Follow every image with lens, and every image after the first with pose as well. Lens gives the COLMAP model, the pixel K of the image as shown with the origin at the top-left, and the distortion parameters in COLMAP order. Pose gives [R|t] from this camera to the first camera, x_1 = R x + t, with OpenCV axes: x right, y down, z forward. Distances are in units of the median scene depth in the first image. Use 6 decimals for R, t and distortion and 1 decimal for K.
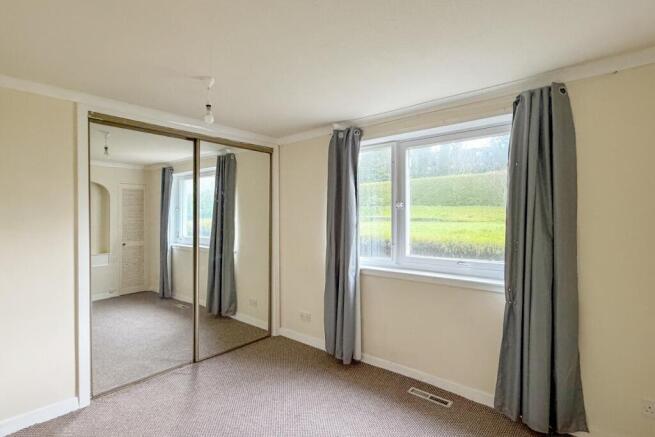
lens RADIAL K [[327.4, 0, 327.5], [0, 327.4, 218.5], [0, 0, 1]] dist [0.001571, 0.000266]
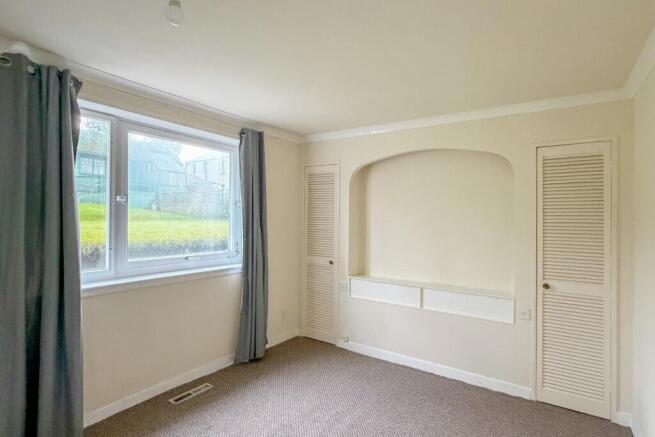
lens RADIAL K [[320.5, 0, 327.5], [0, 320.5, 218.5], [0, 0, 1]] dist [0.000250, 0.000136]
pose [[-0.082886, 0.004984, 0.996547, -0.651237], [-0.007106, 0.999959, -0.005593, 0.008366], [-0.996534, -0.007545, -0.082847, 0.612613]]
